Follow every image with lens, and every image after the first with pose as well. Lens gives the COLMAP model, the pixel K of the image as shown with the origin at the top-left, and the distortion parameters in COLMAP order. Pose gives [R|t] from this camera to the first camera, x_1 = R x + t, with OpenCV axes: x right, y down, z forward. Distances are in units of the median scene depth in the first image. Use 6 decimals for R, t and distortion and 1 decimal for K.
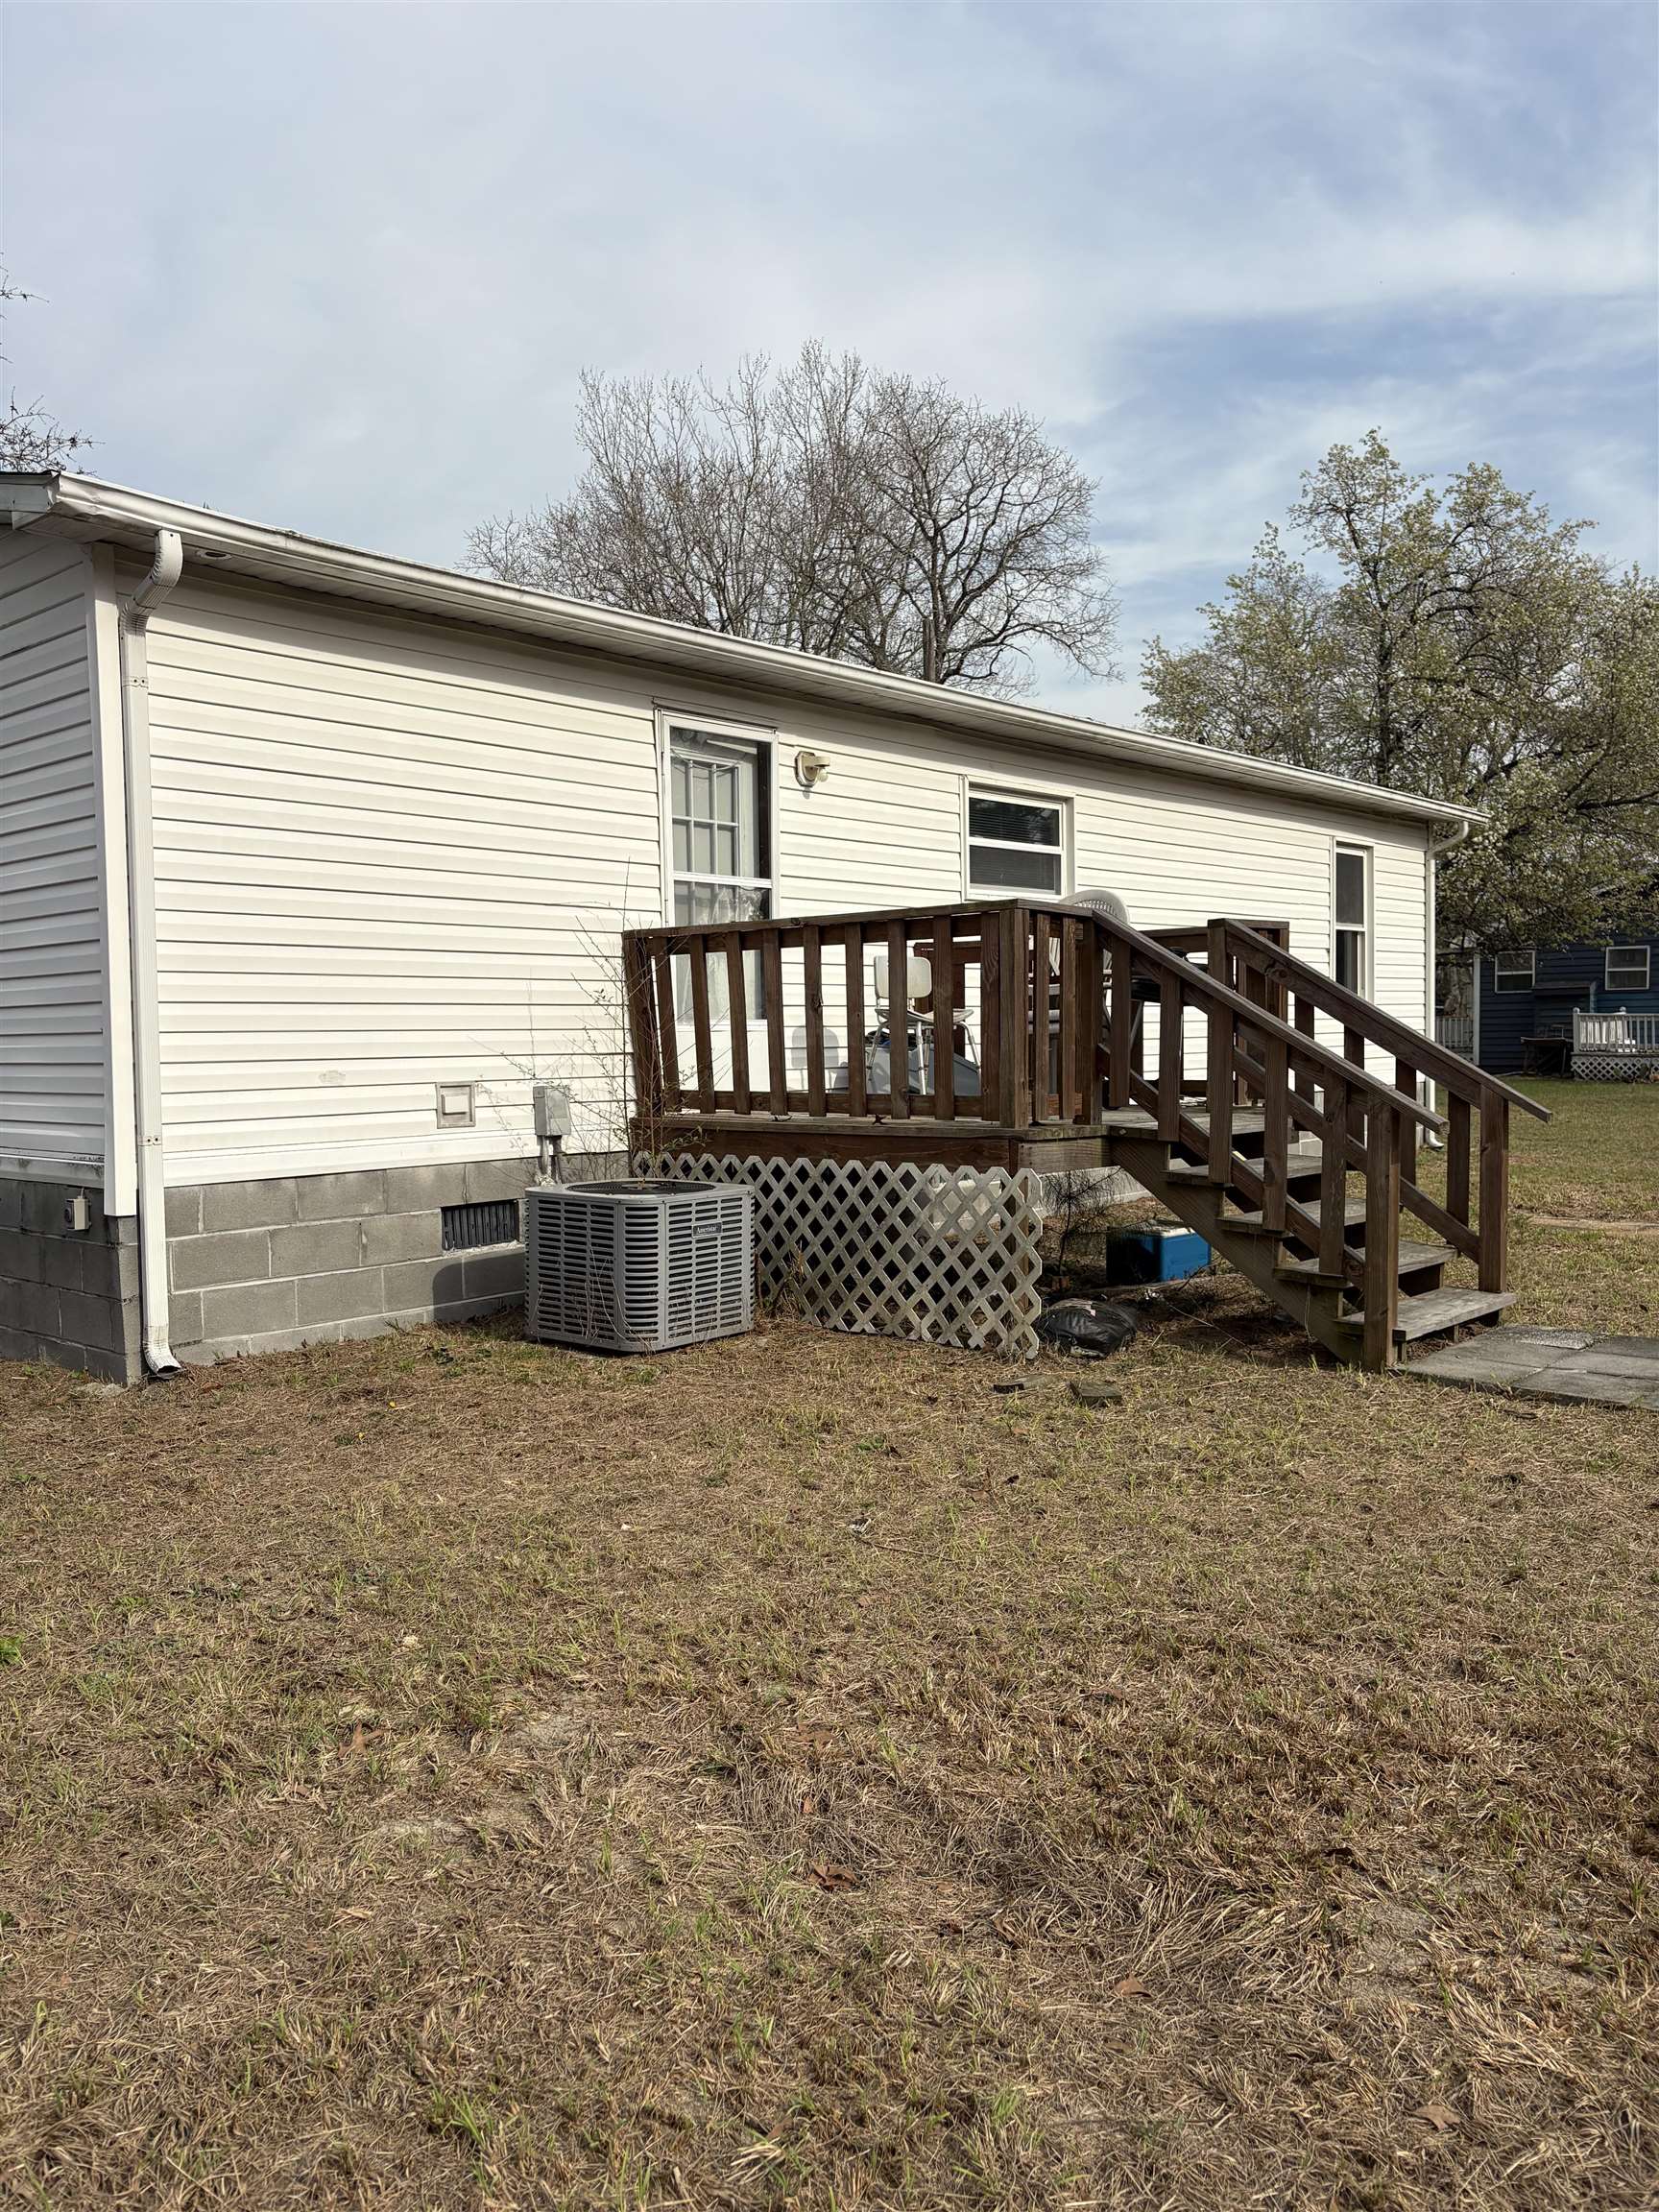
lens RADIAL K [[1685.6, 0, 829.5], [0, 1685.6, 1106.0], [0, 0, 1]] dist [-0.015586, 0.079750]
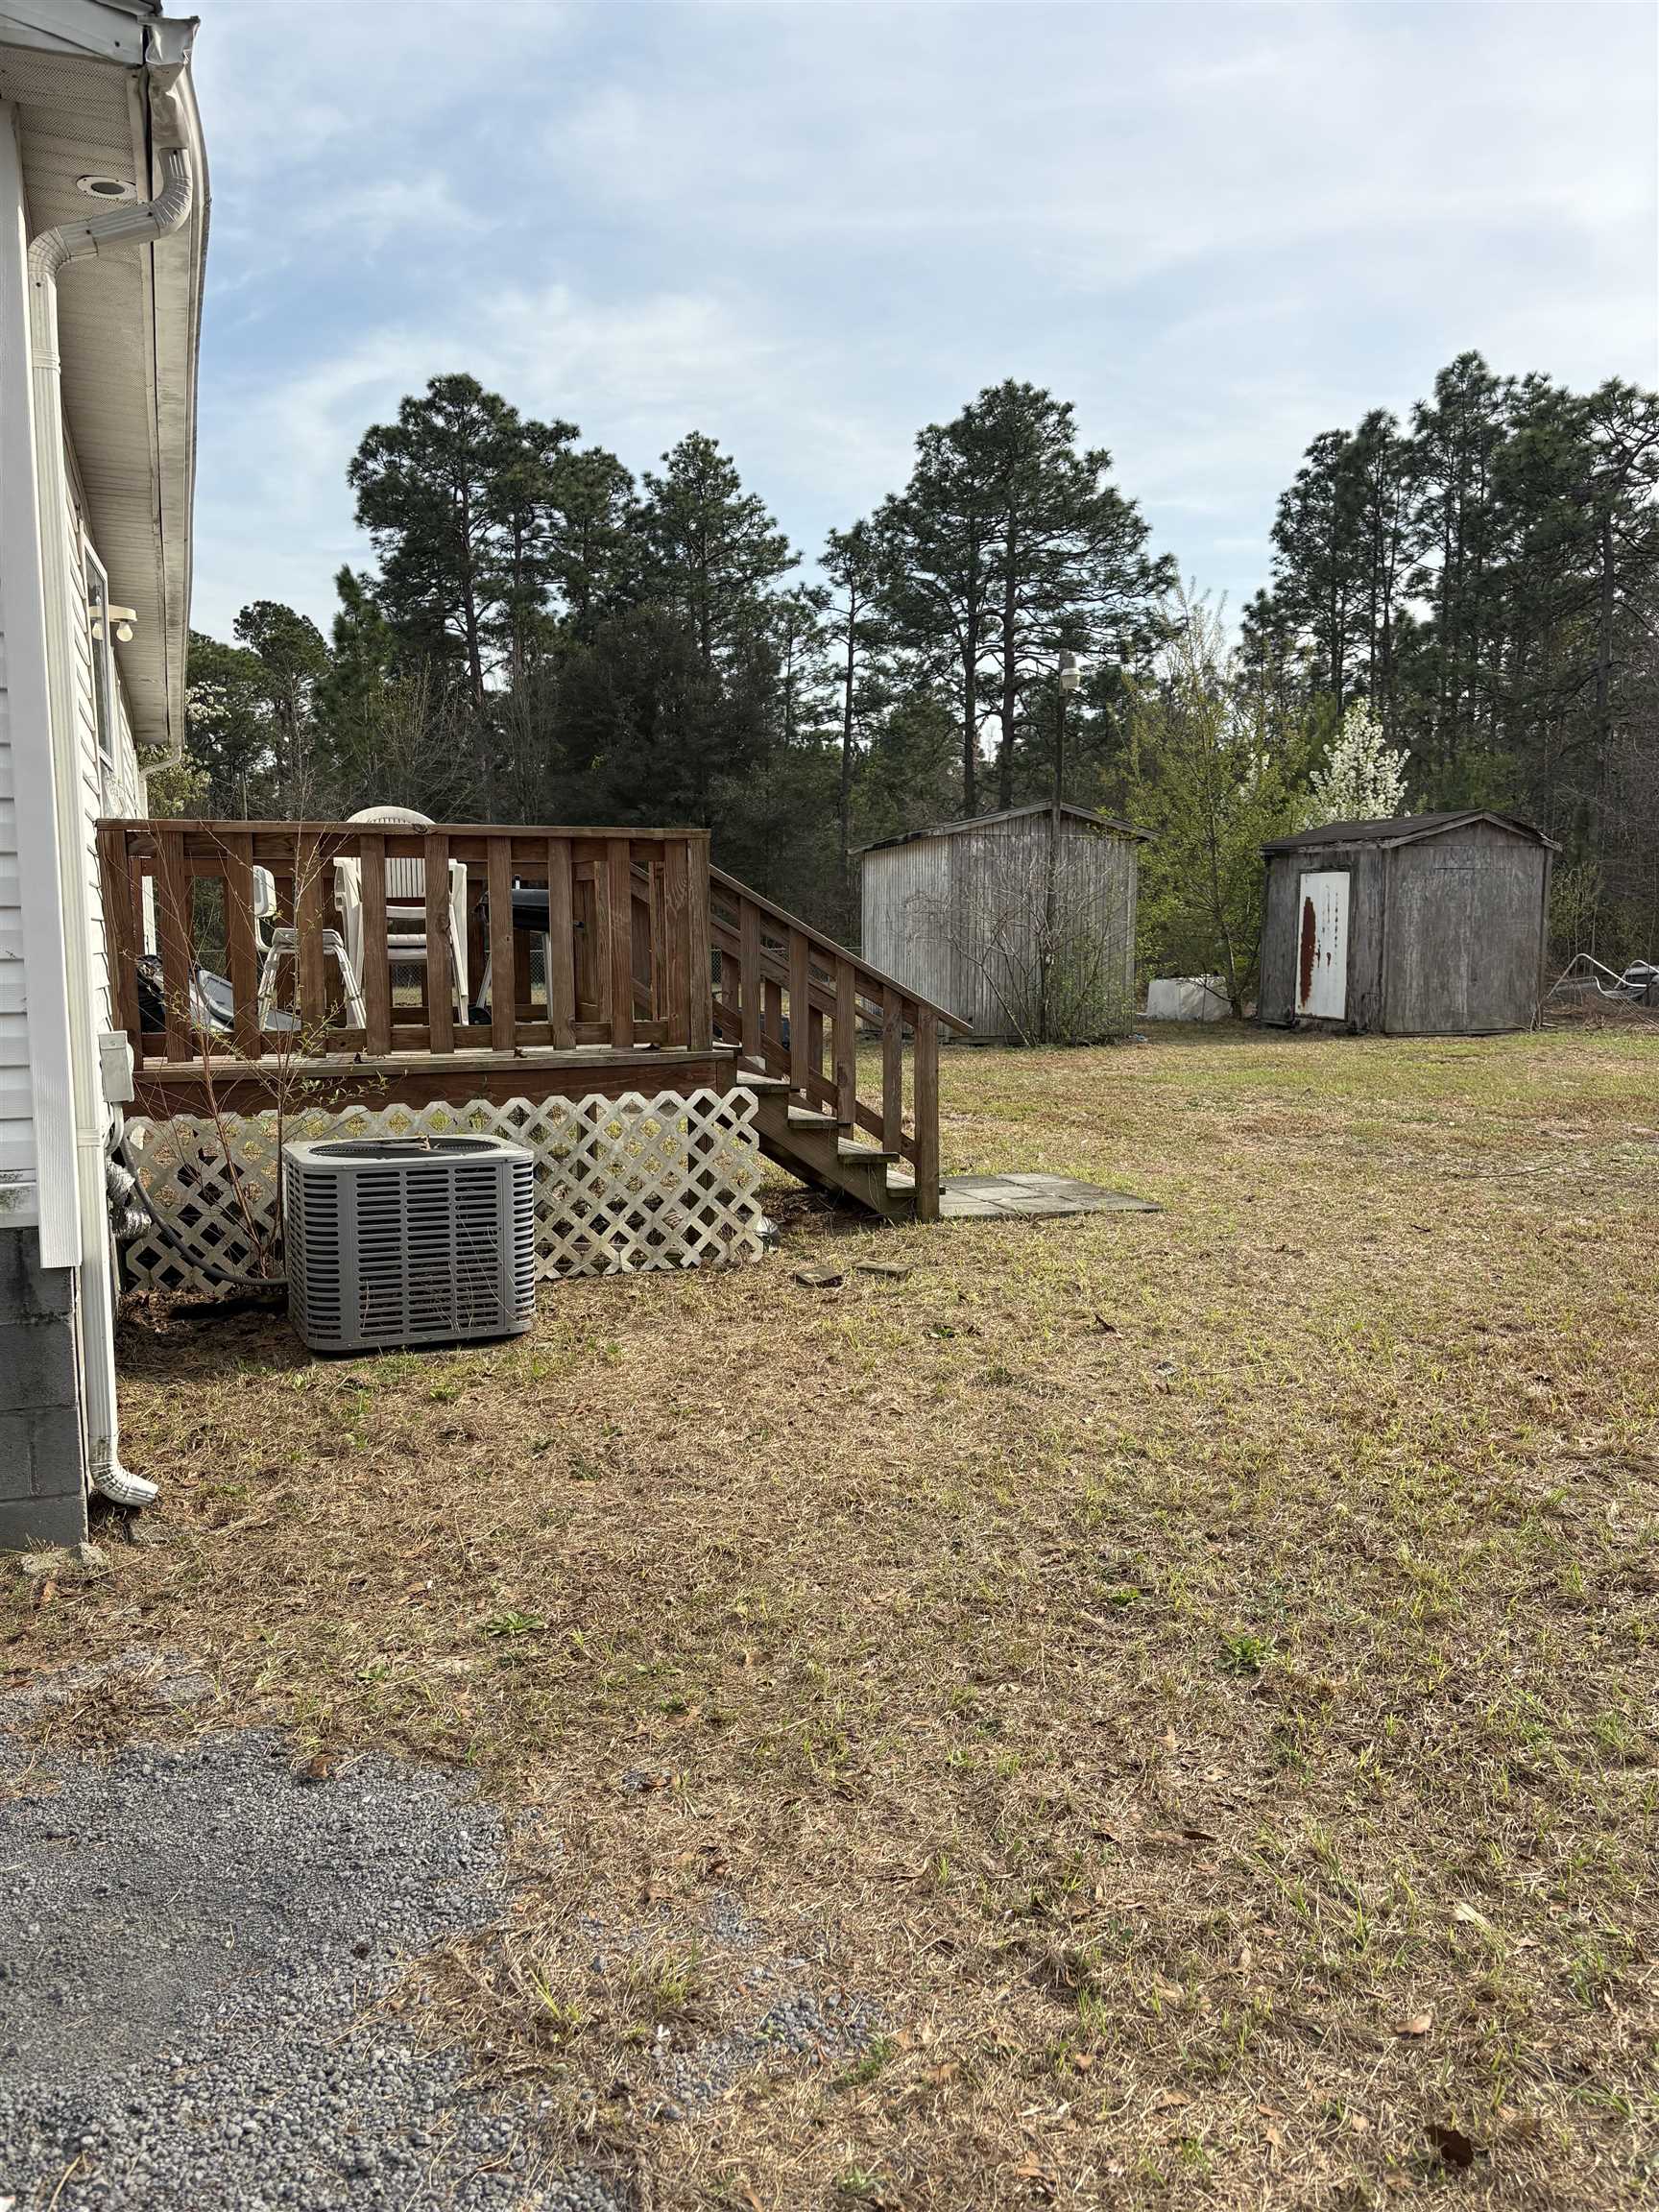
lens RADIAL K [[1685.6, 0, 829.5], [0, 1685.6, 1106.0], [0, 0, 1]] dist [-0.015586, 0.079750]
pose [[0.410362, -0.077154, 0.908653, -0.786949], [0.037562, 0.996999, 0.067692, -0.020384], [-0.911149, 0.006353, 0.412029, 0.482820]]
